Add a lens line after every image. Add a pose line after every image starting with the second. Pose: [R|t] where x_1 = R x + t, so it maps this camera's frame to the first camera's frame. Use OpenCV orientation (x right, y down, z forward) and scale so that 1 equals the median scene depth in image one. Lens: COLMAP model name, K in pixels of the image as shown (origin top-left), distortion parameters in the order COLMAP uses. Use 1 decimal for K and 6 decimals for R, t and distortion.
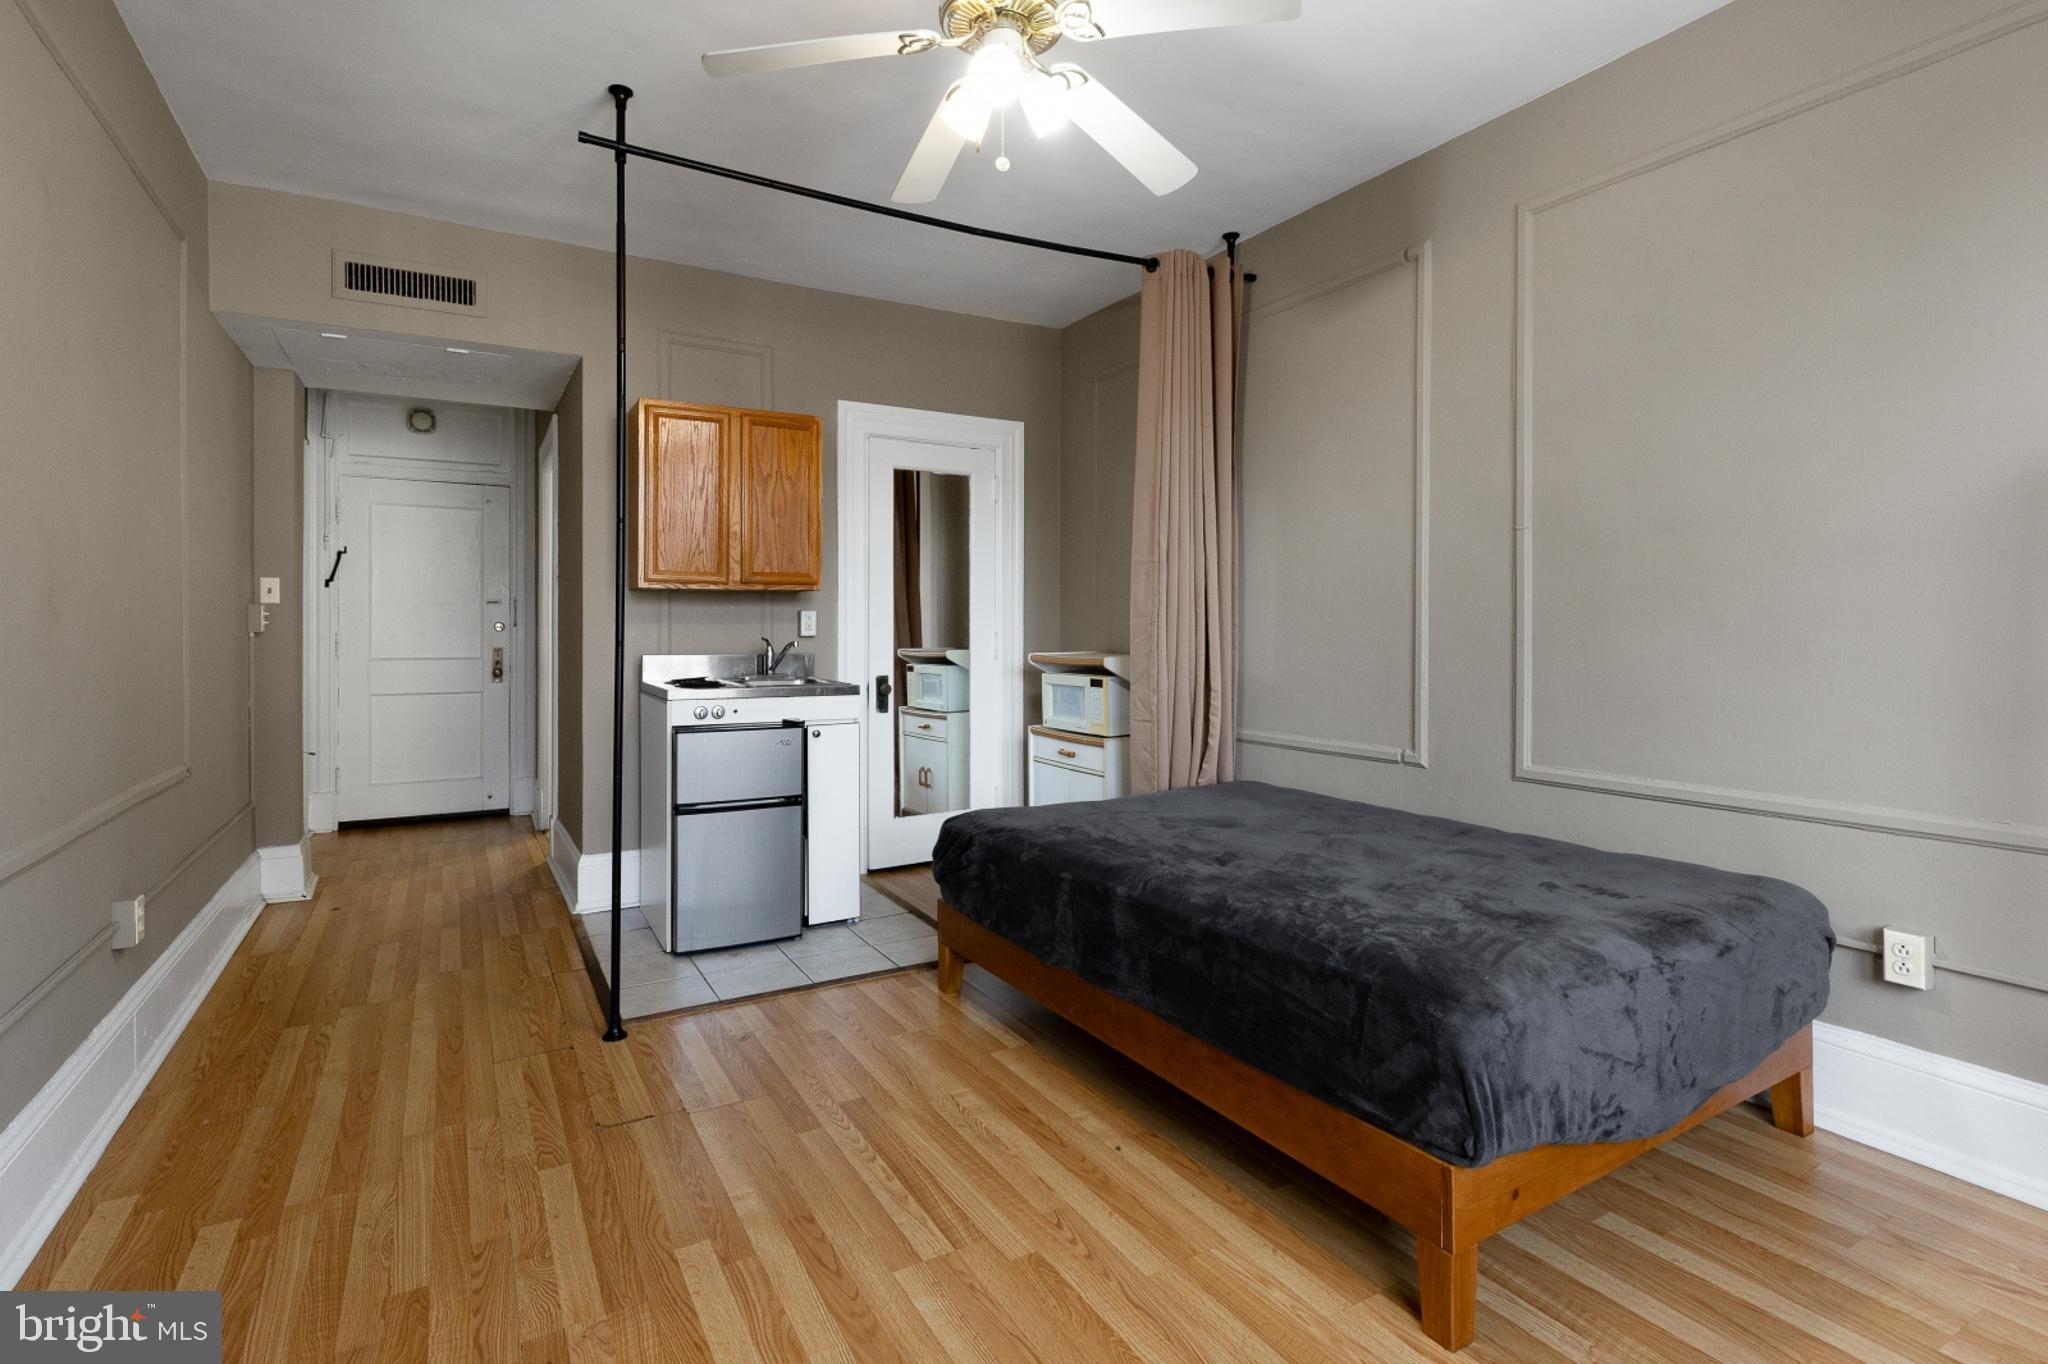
lens RADIAL K [[974.6, 0, 997.0], [0, 974.6, 640.9], [0, 0, 1]] dist [0.007146, -0.001087]
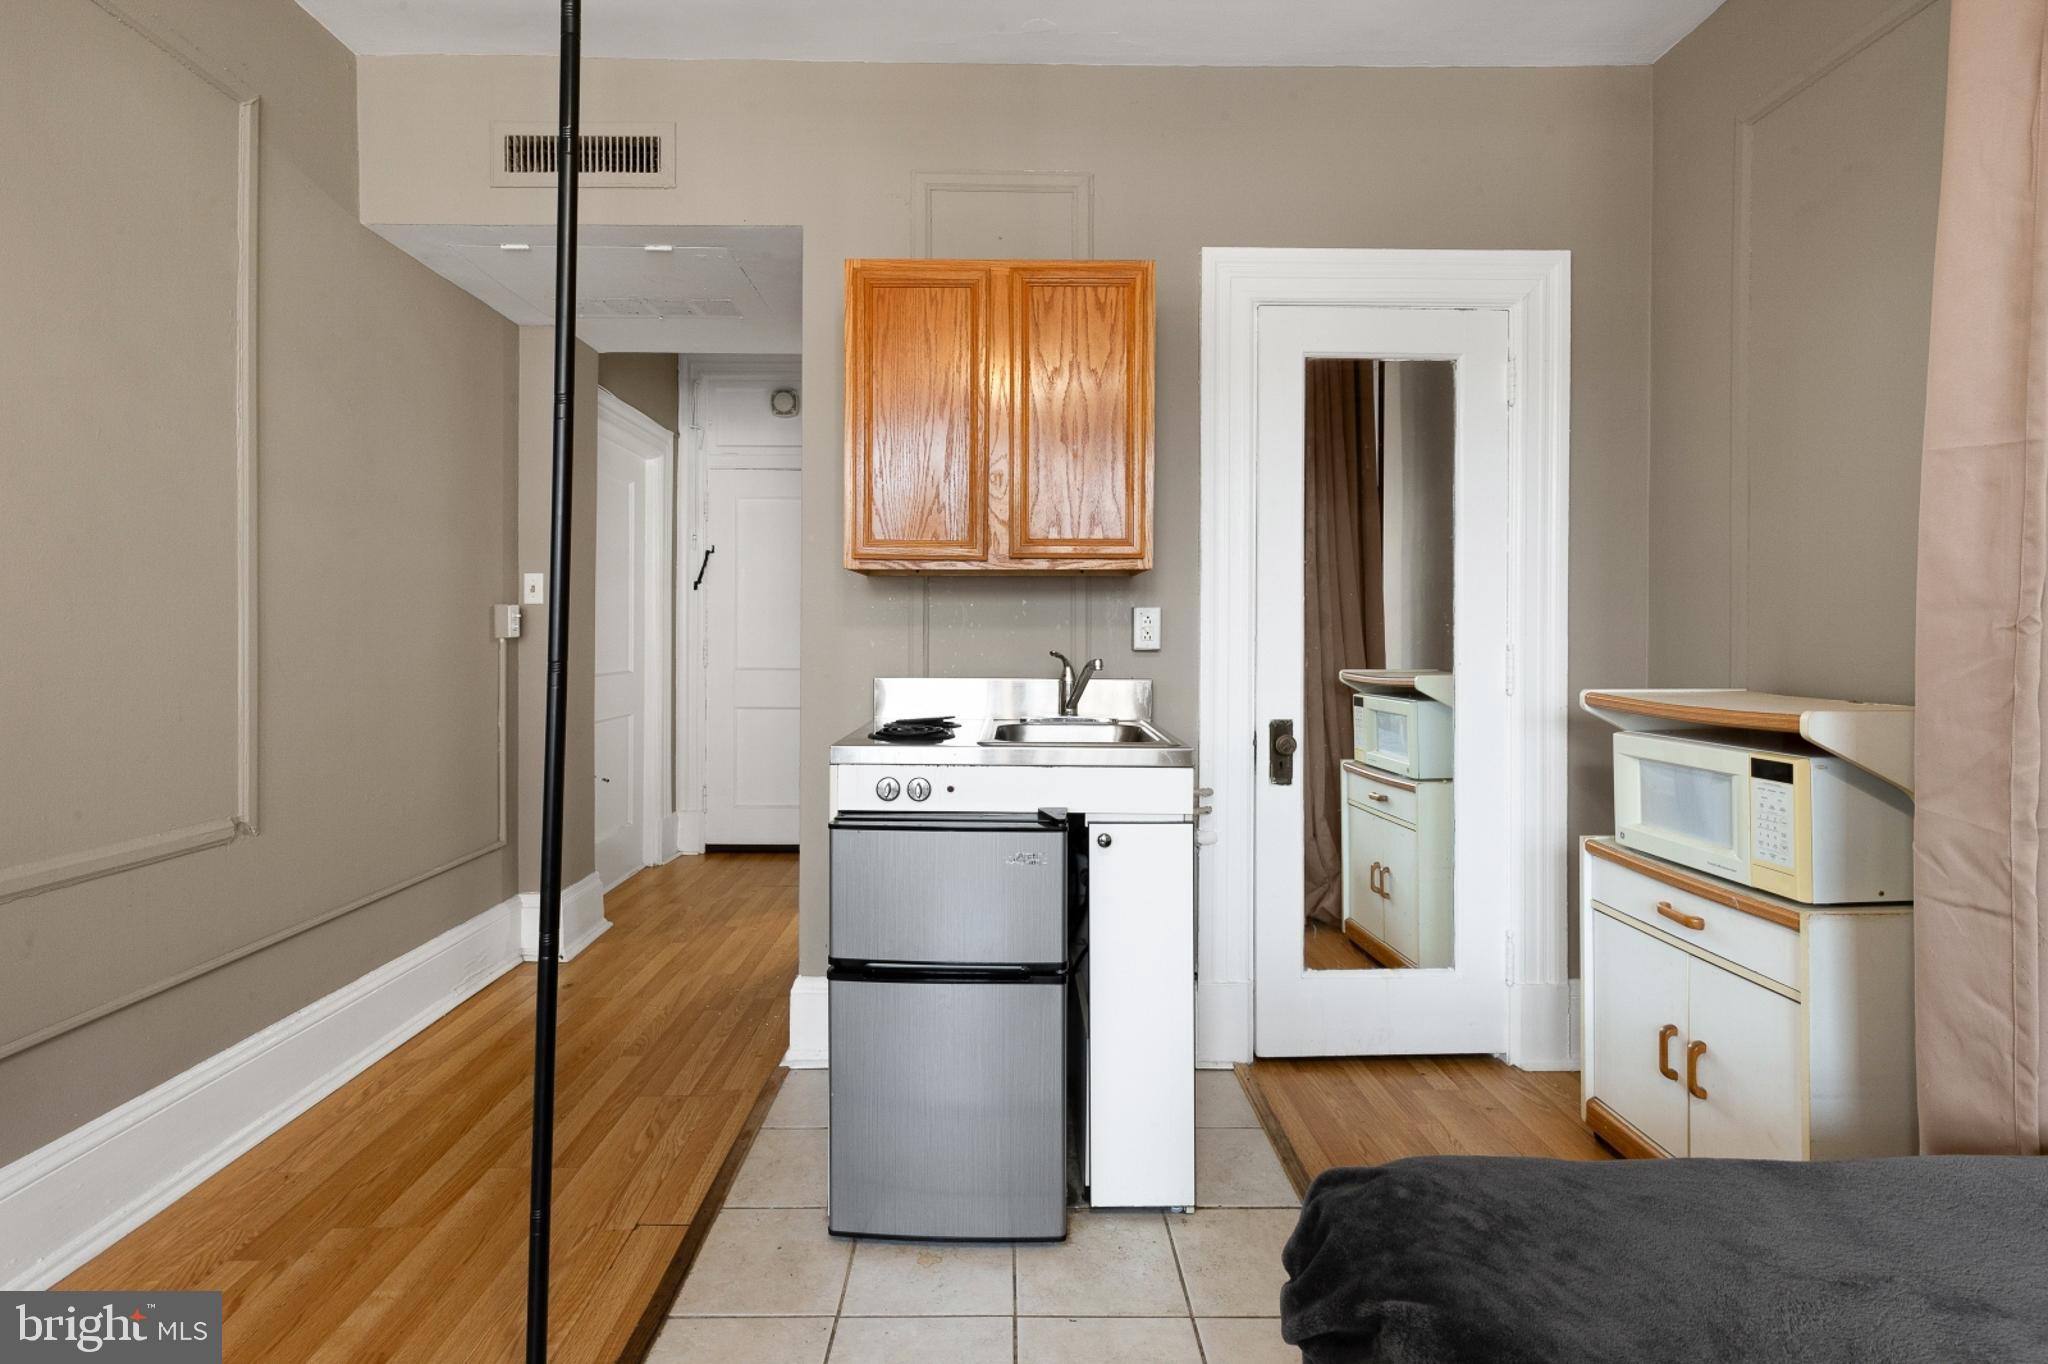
lens RADIAL K [[943.6, 0, 1012.1], [0, 943.6, 632.3], [0, 0, 1]] dist [0.004761, -0.000380]
pose [[0.877219, 0.002717, -0.480083, 0.014292], [-0.011136, 0.999830, -0.014691, -0.008831], [0.479961, 0.018233, 0.877100, 0.662437]]
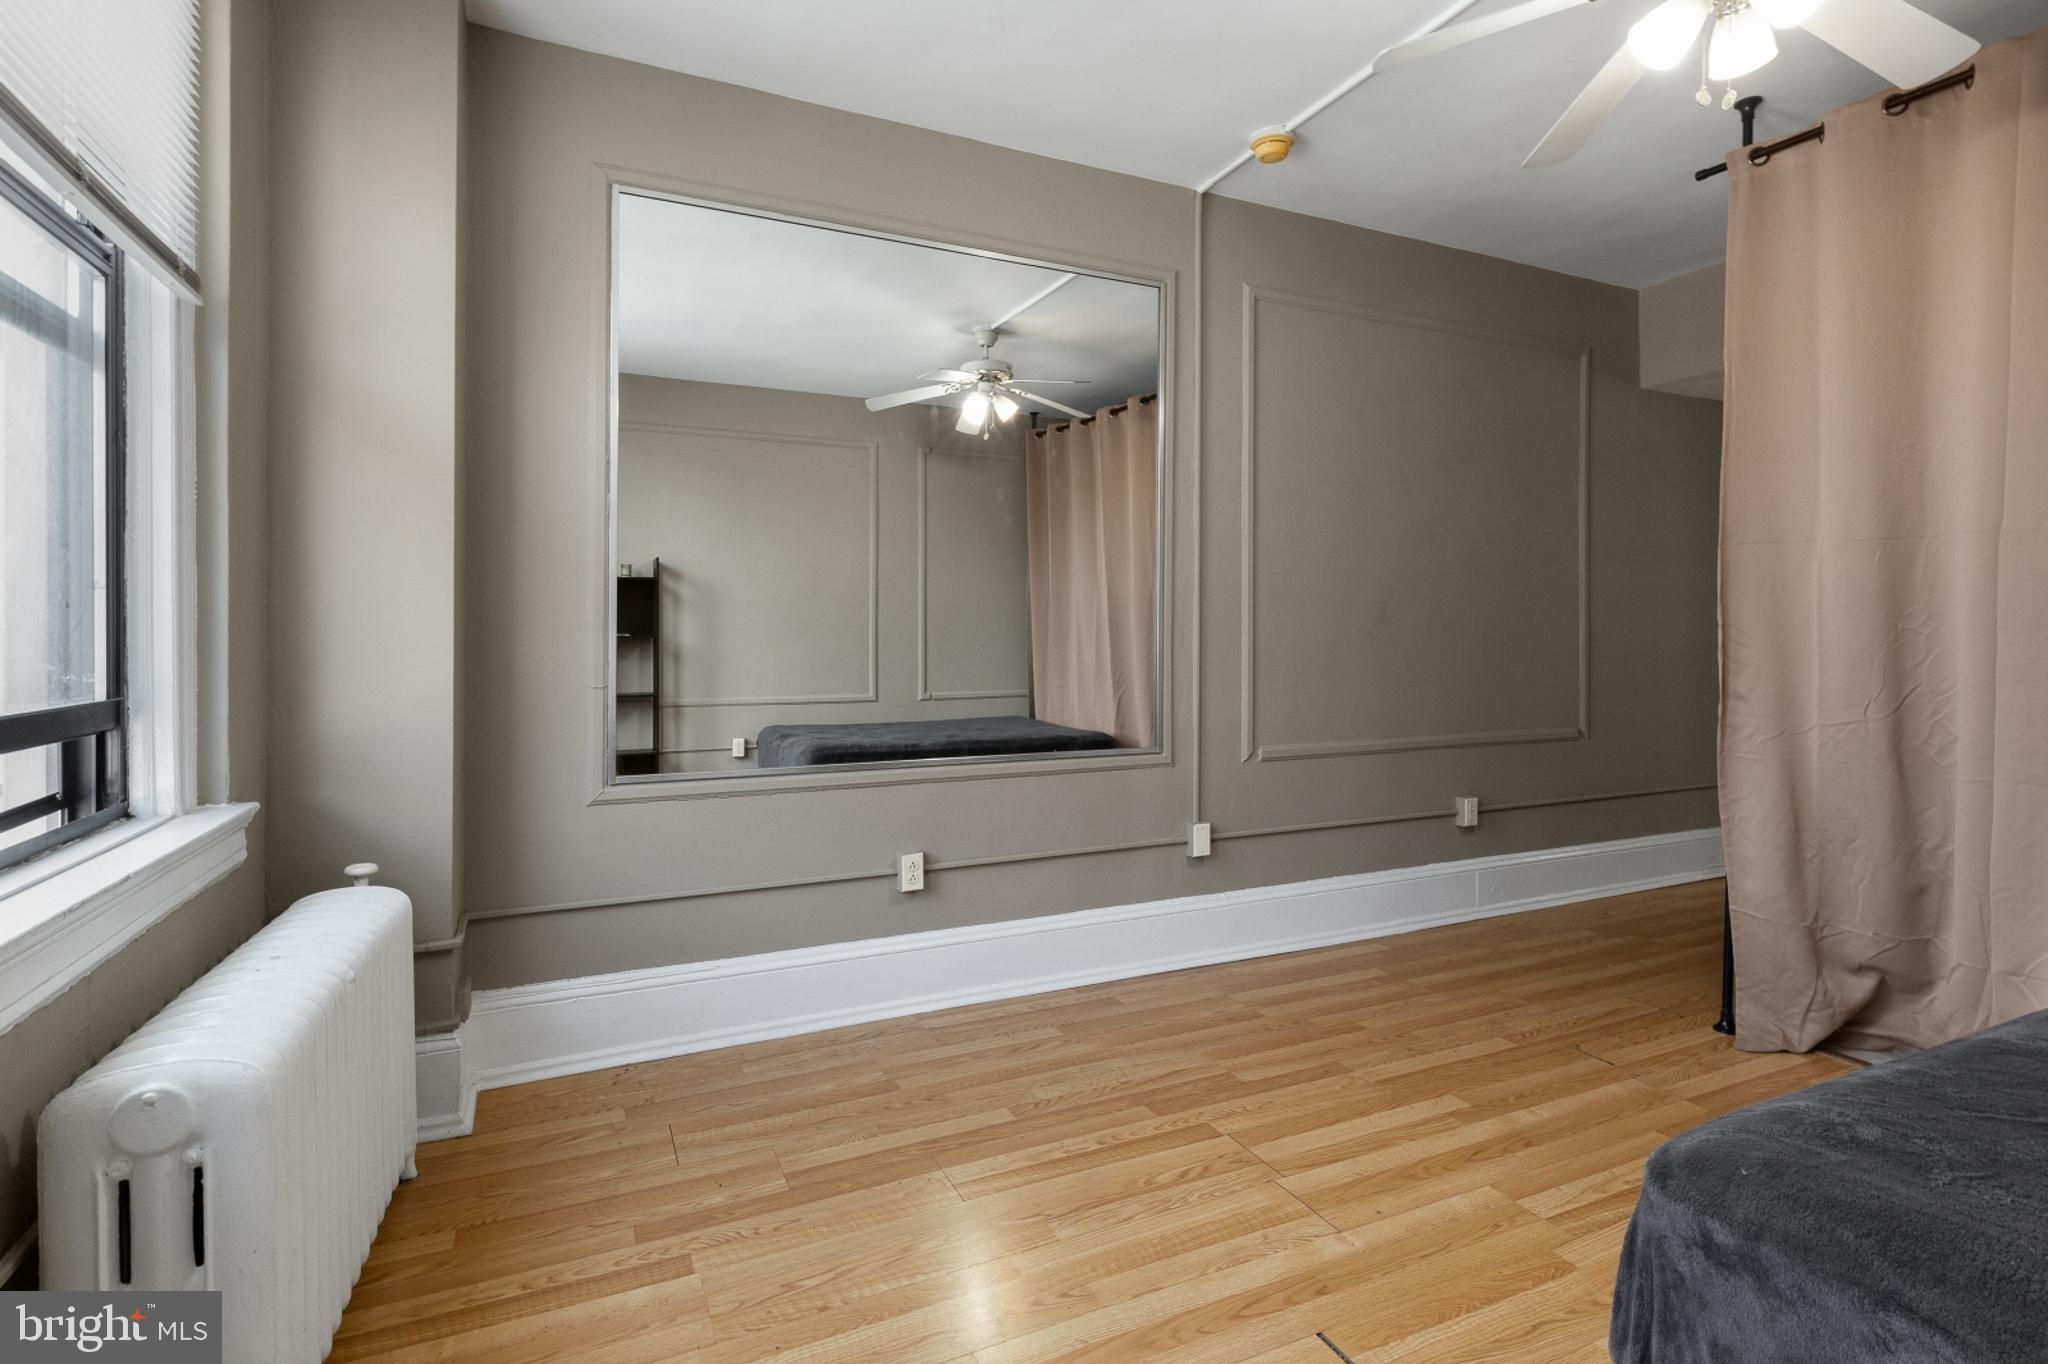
lens RADIAL K [[979.9, 0, 1014.4], [0, 979.9, 636.2], [0, 0, 1]] dist [0.009404, -0.001842]
pose [[-0.082278, 0.006799, -0.996586, 0.650183], [-0.015972, 0.999839, 0.008140, -0.005334], [0.996481, 0.016587, -0.082157, 0.307813]]
